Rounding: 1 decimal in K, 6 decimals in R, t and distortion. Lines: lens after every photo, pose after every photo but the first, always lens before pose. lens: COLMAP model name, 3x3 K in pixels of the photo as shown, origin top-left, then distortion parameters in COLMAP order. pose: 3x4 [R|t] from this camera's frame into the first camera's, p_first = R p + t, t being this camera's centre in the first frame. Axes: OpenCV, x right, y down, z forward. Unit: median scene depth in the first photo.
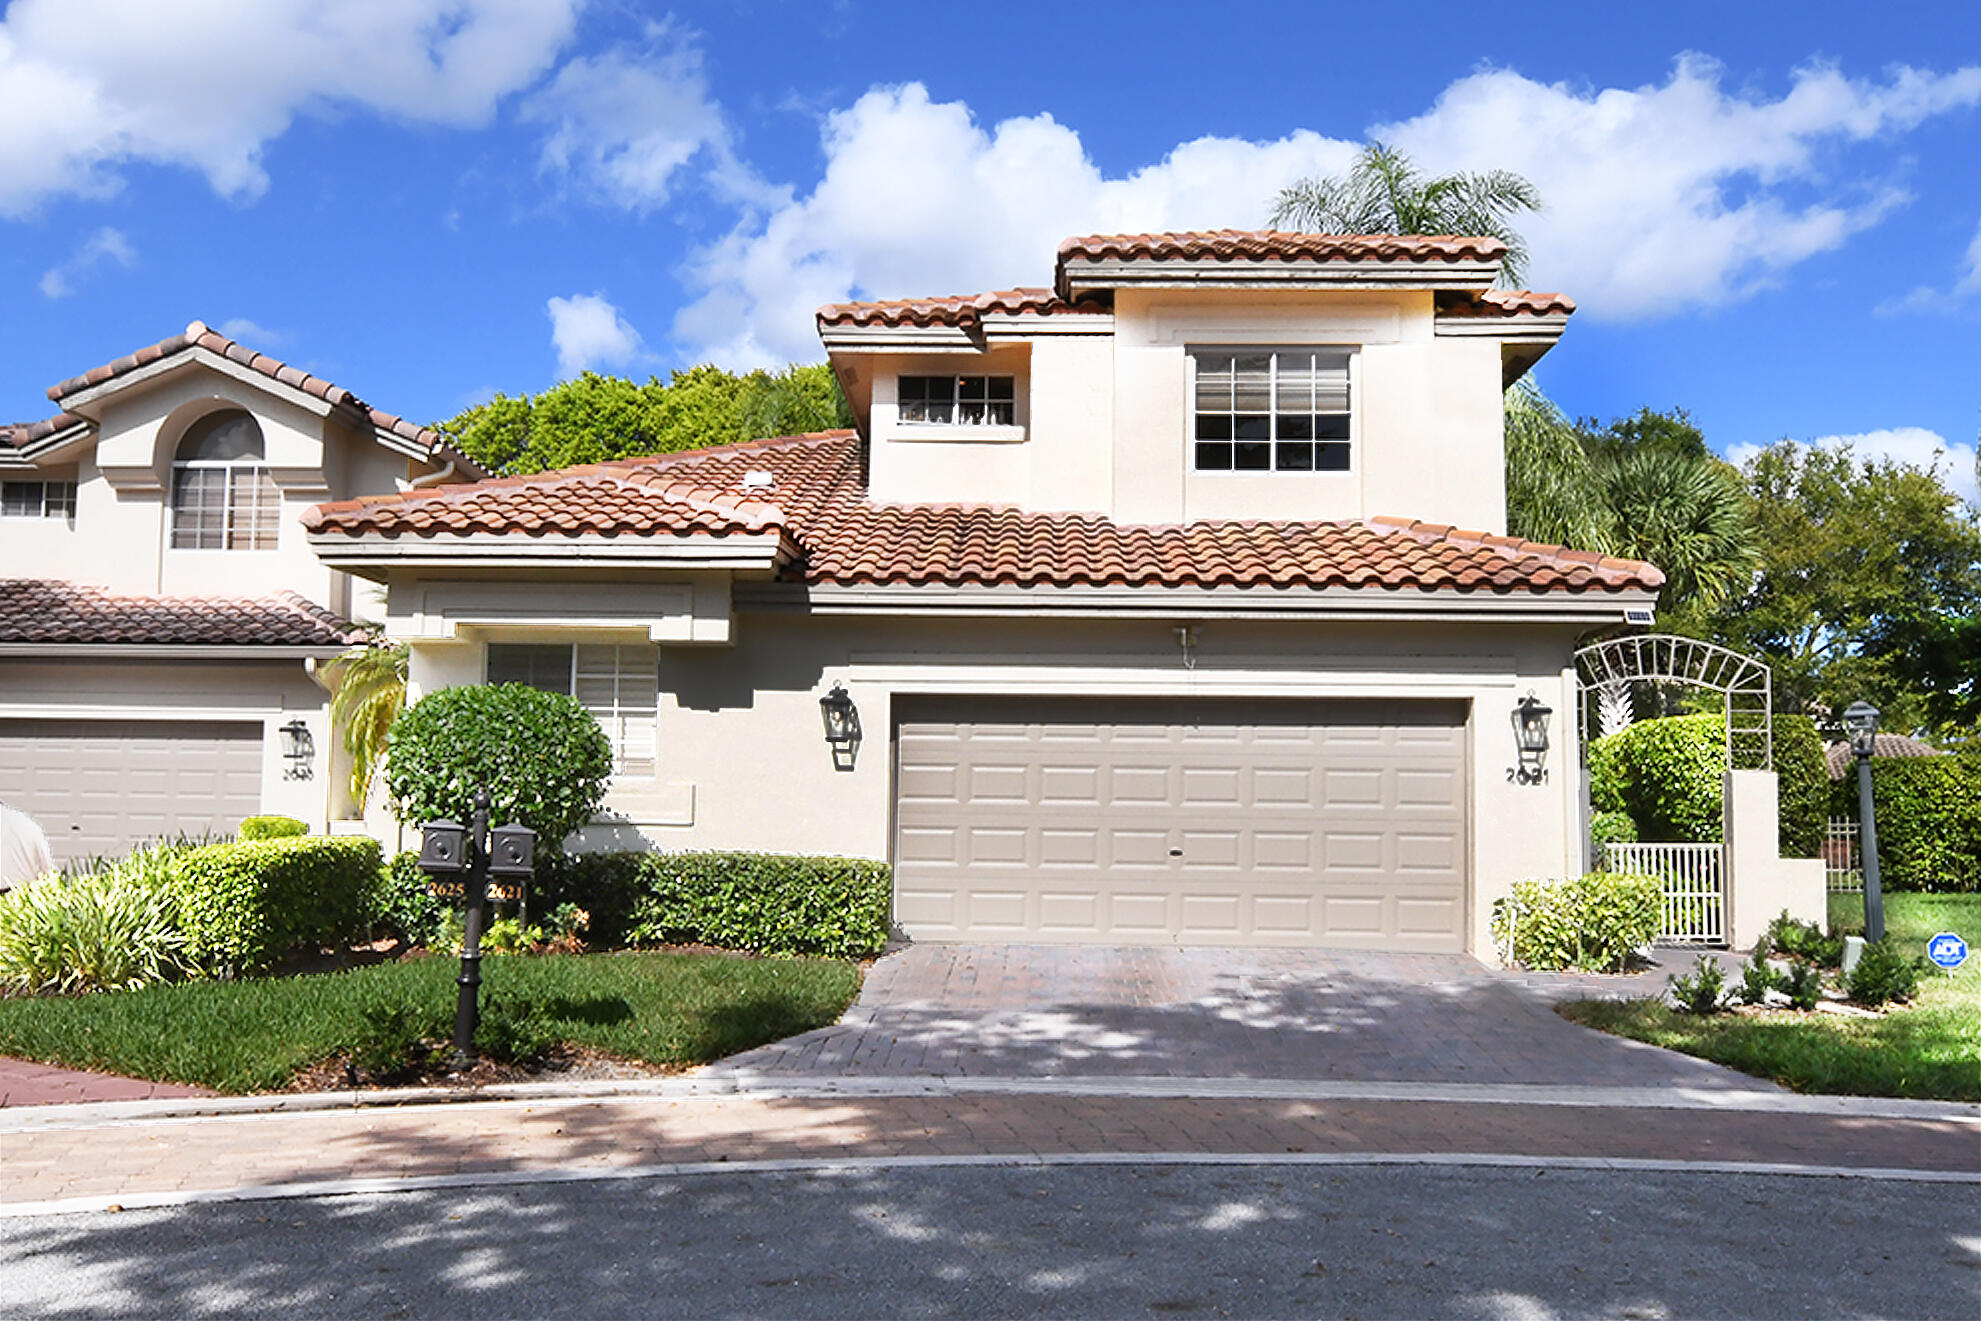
lens RADIAL K [[1615.4, 0, 990.5], [0, 1615.4, 684.7], [0, 0, 1]] dist [-0.006919, -0.006115]
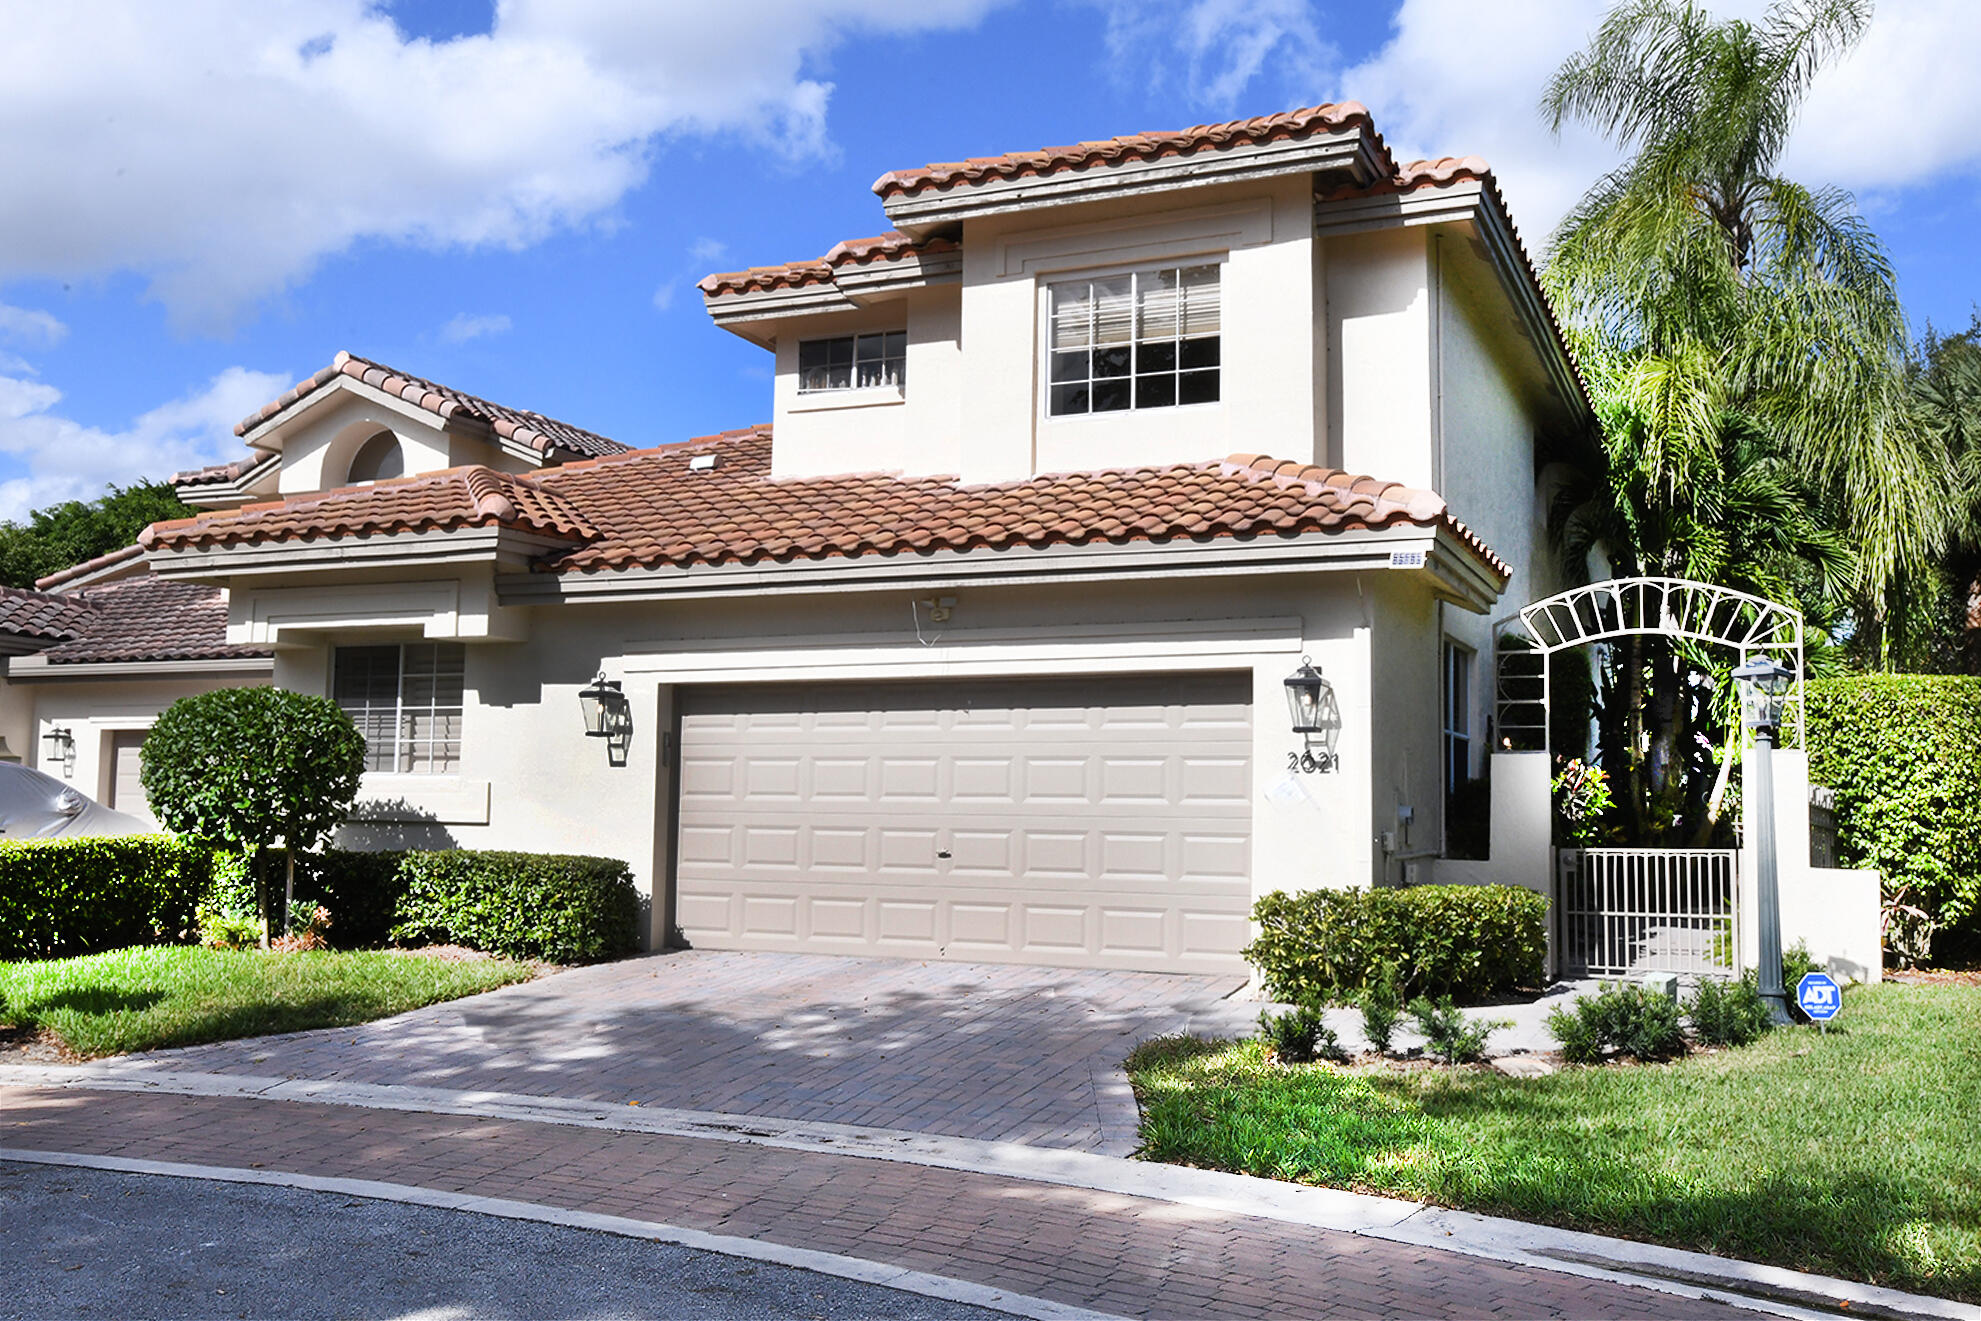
lens RADIAL K [[1769.6, 0, 990.5], [0, 1769.6, 660.5], [0, 0, 1]] dist [0.003111, 0.002708]
pose [[0.927828, -0.034697, -0.371392, 0.495035], [0.032199, 0.999398, -0.012926, 0.011127], [0.371617, 0.000035, 0.928386, 0.109880]]
